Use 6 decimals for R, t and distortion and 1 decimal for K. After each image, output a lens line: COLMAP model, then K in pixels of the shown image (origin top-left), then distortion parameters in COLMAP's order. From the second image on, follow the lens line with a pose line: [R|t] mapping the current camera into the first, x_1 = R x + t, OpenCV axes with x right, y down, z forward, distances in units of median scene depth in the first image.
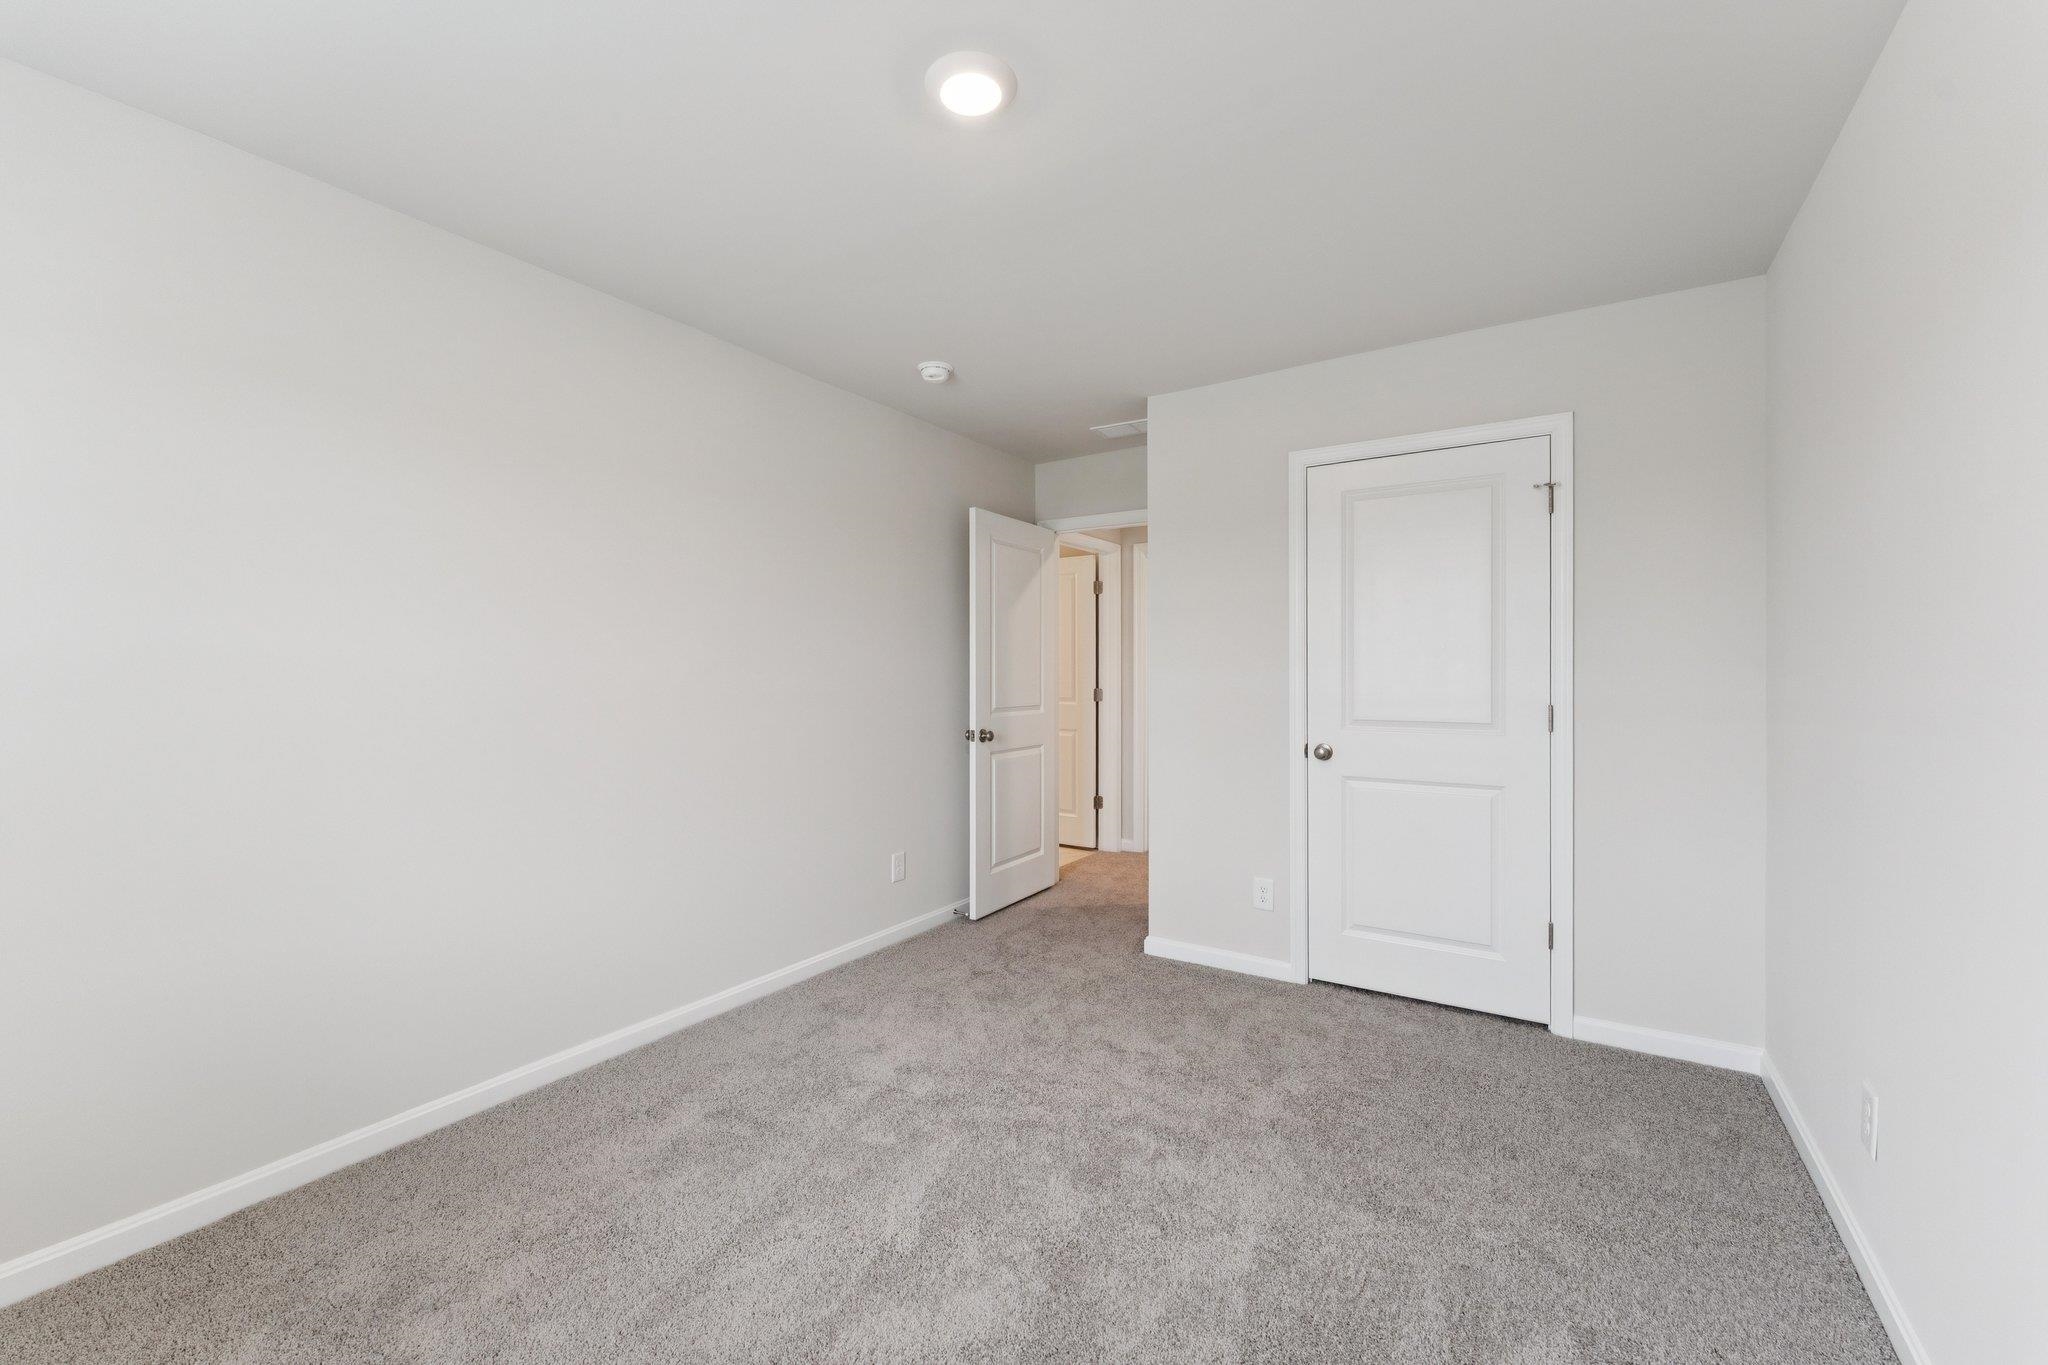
lens RADIAL K [[834.1, 0, 1035.9], [0, 834.1, 676.0], [0, 0, 1]] dist [-0.000488, -0.000470]
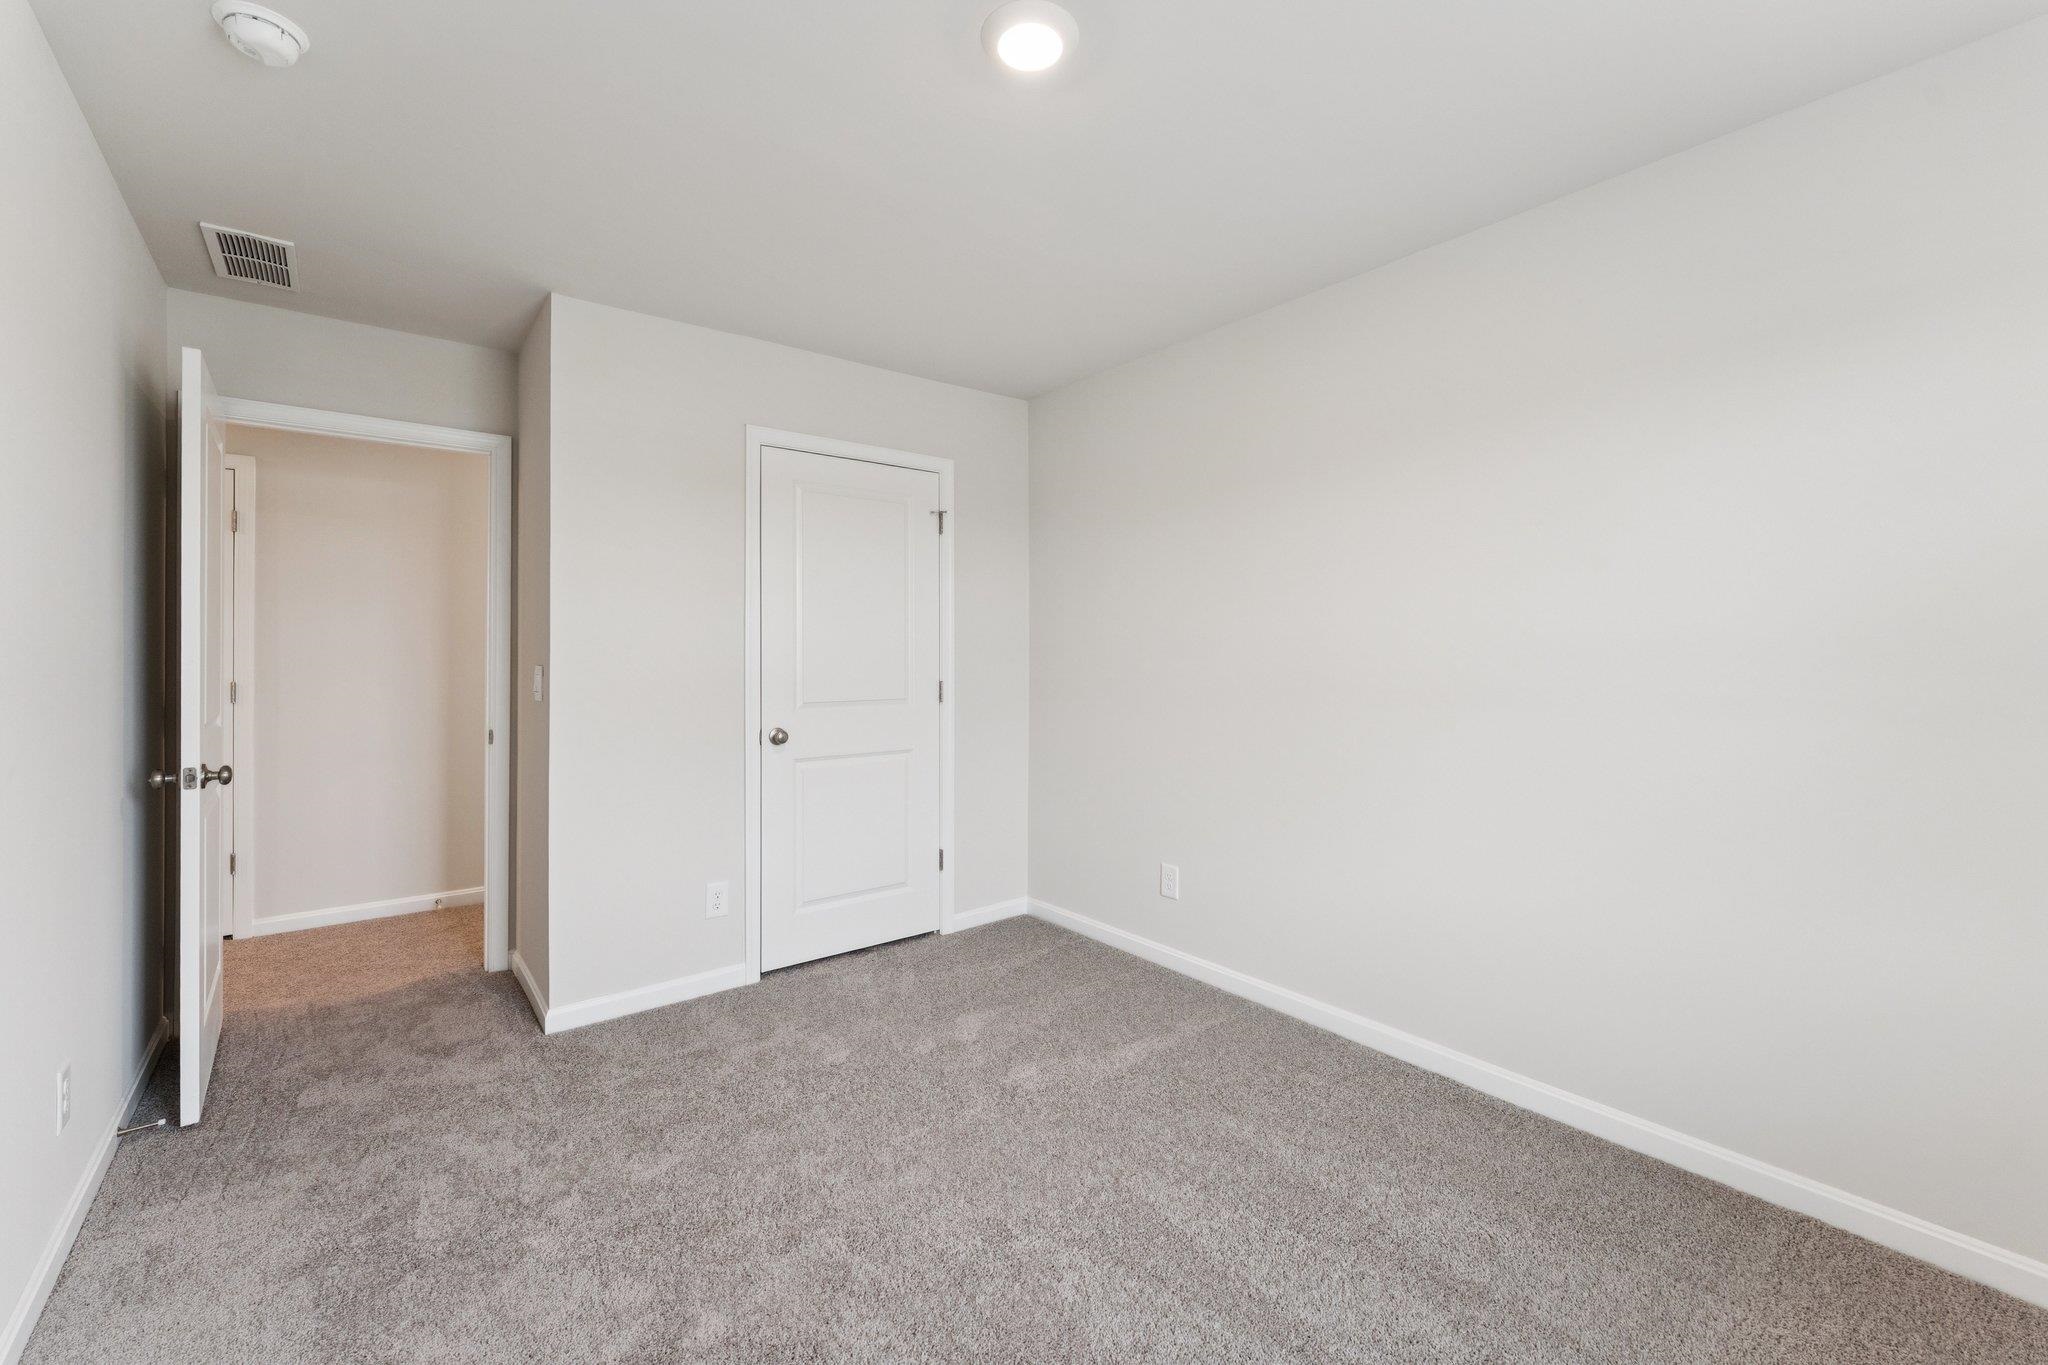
lens RADIAL K [[834.1, 0, 1026.1], [0, 834.1, 662.2], [0, 0, 1]] dist [-0.000488, -0.000470]
pose [[0.319561, -0.001269, 0.947565, -0.502535], [0.009088, 0.999957, -0.001725, 0.006463], [-0.947522, 0.009163, 0.319559, 0.403917]]
